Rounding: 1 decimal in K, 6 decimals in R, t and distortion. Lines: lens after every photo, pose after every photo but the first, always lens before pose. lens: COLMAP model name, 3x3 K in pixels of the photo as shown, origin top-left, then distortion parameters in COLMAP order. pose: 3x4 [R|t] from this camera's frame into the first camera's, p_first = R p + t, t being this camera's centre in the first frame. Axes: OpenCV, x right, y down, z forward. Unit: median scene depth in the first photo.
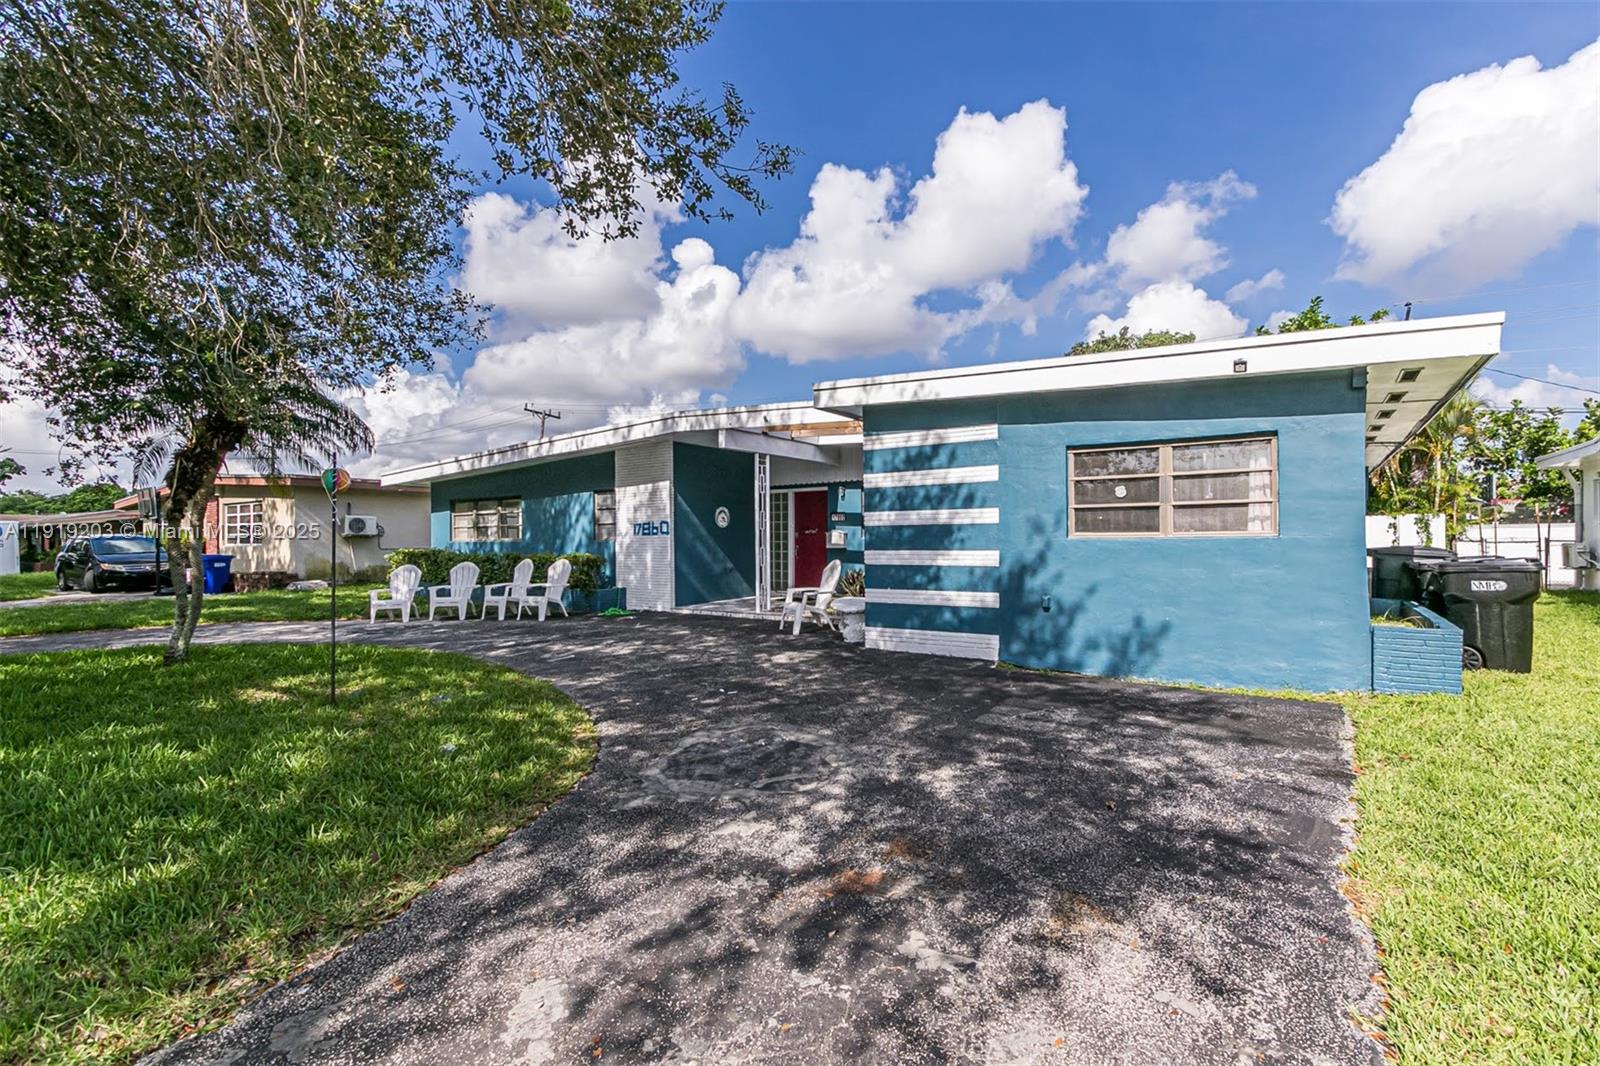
lens RADIAL K [[728.7, 0, 813.2], [0, 728.7, 530.2], [0, 0, 1]] dist [0.005606, -0.000687]
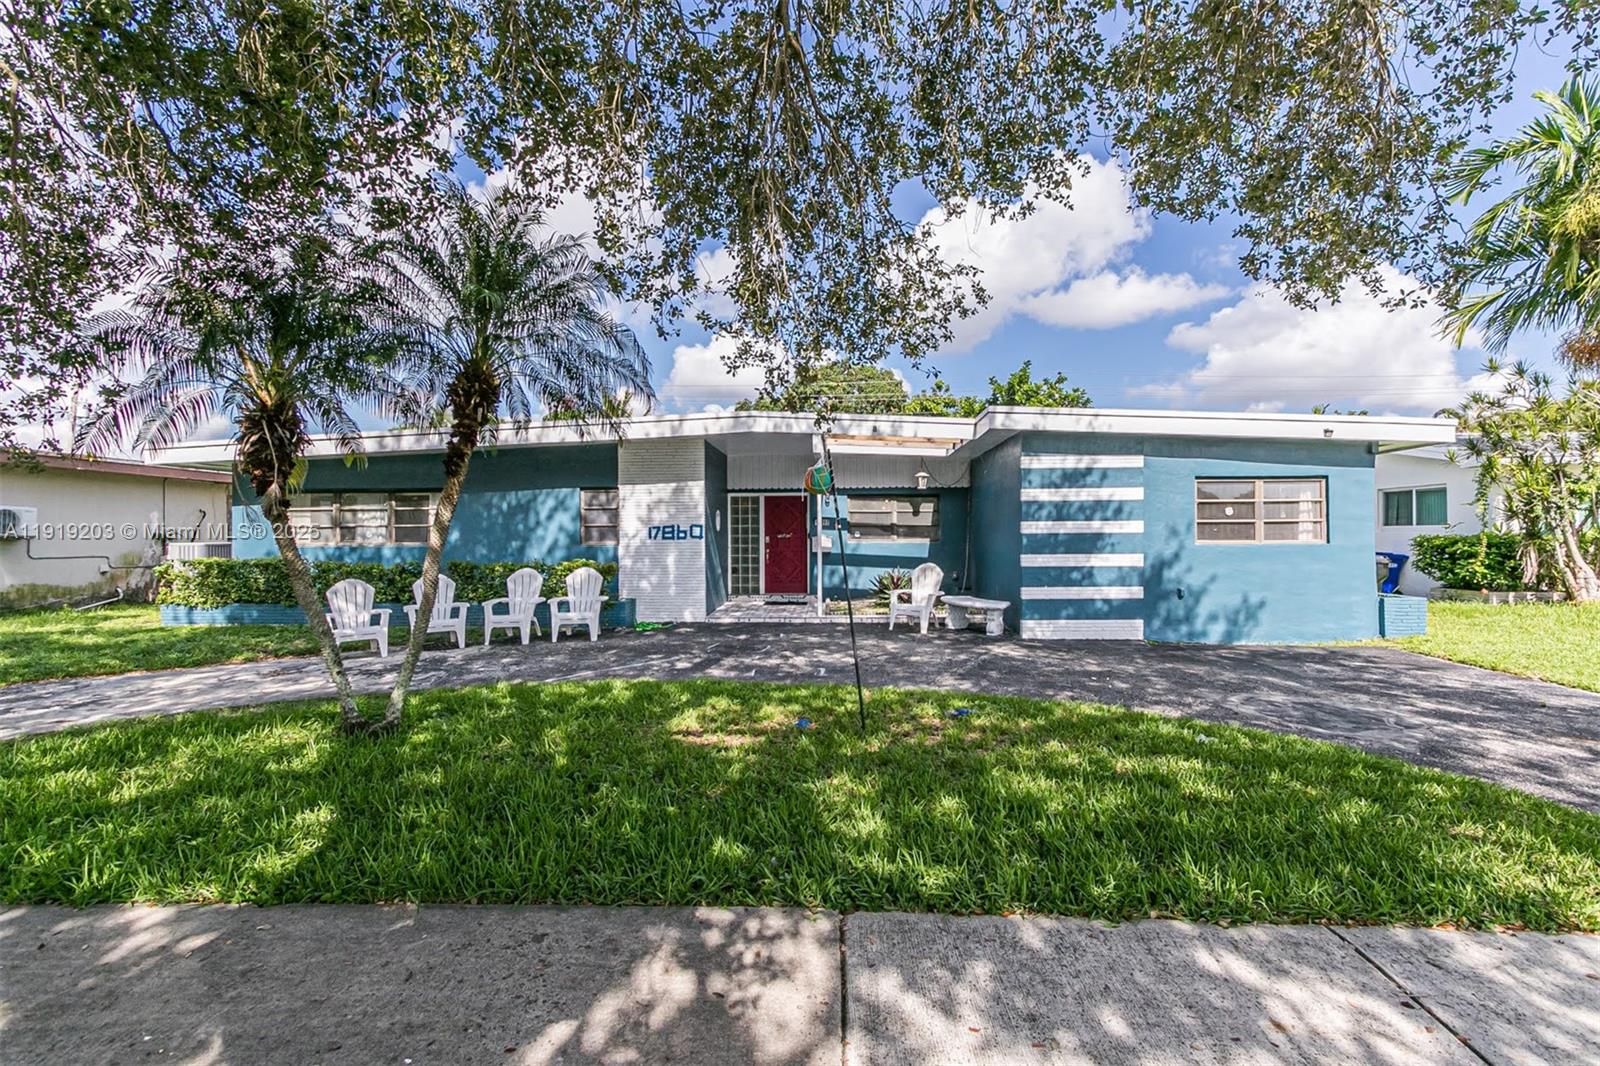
lens RADIAL K [[728.7, 0, 813.2], [0, 728.7, 530.2], [0, 0, 1]] dist [0.005606, -0.000687]
pose [[0.846560, 0.009395, 0.532210, -0.857125], [-0.008252, 0.999956, -0.004525, -0.002923], [-0.532229, -0.000561, 0.846600, 0.201693]]
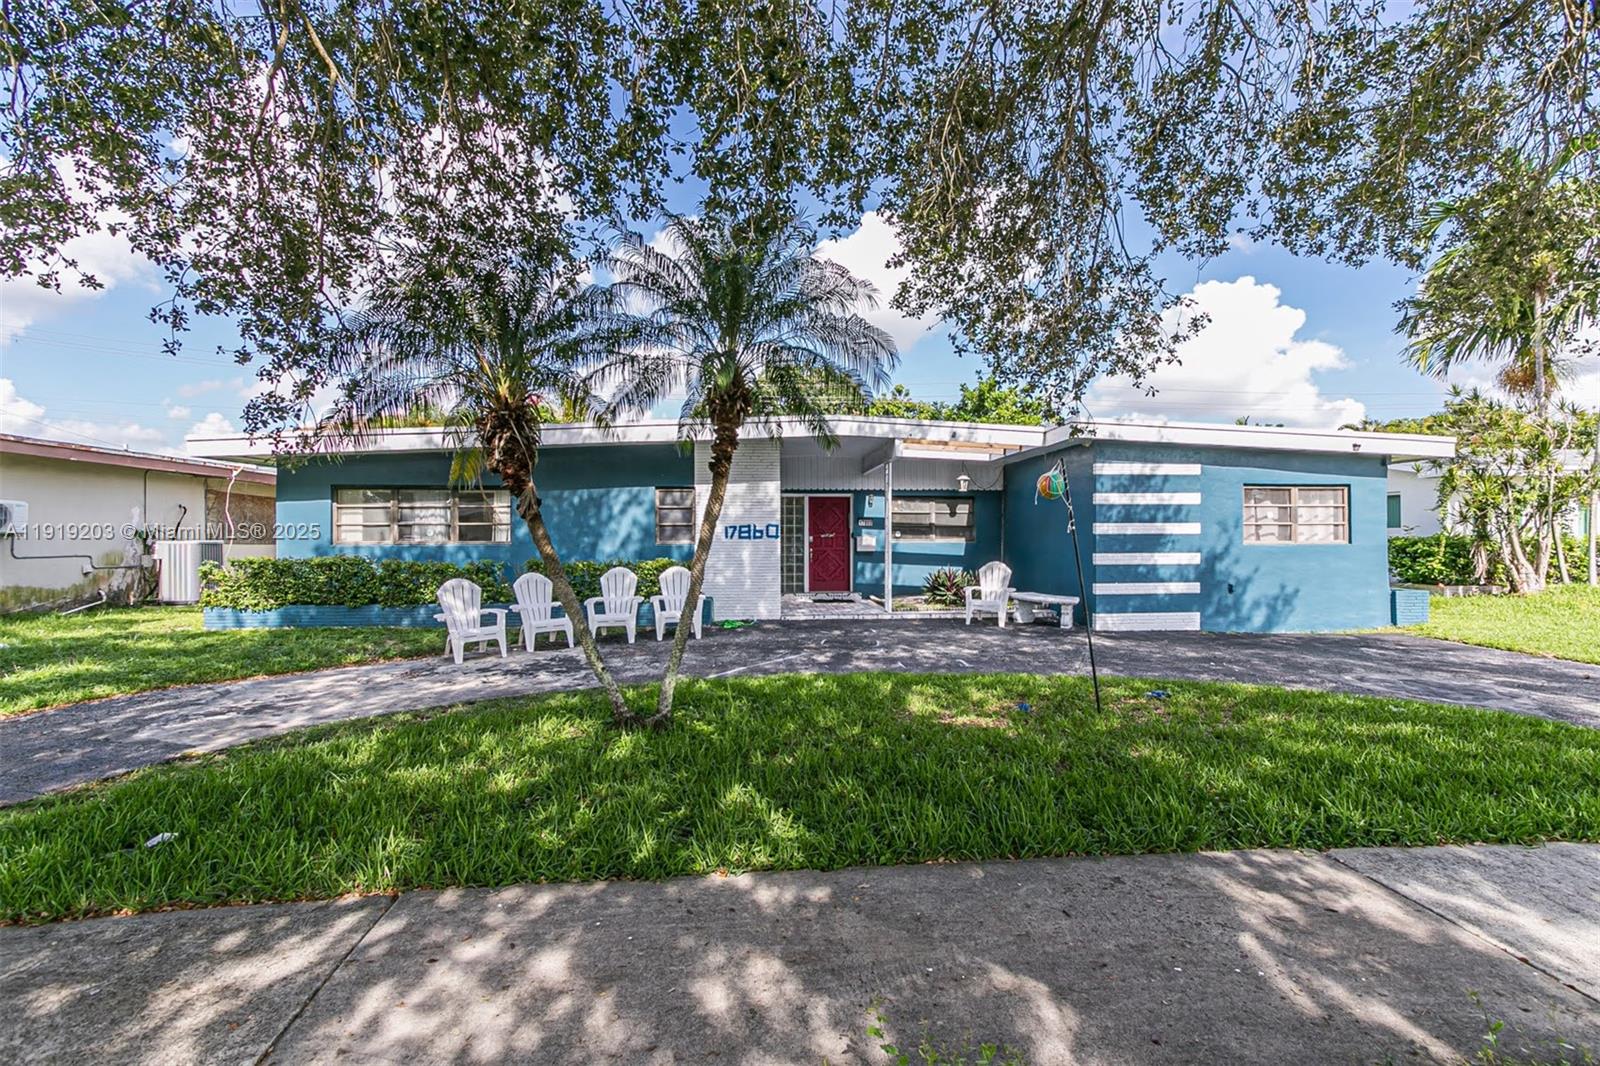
lens RADIAL K [[731.0, 0, 813.6], [0, 731.0, 534.6], [0, 0, 1]] dist [0.005404, -0.000598]
pose [[0.772903, 0.008453, 0.634468, -1.149126], [-0.011664, 0.999932, 0.000887, -0.000177], [-0.634417, -0.008086, 0.772949, 0.342144]]
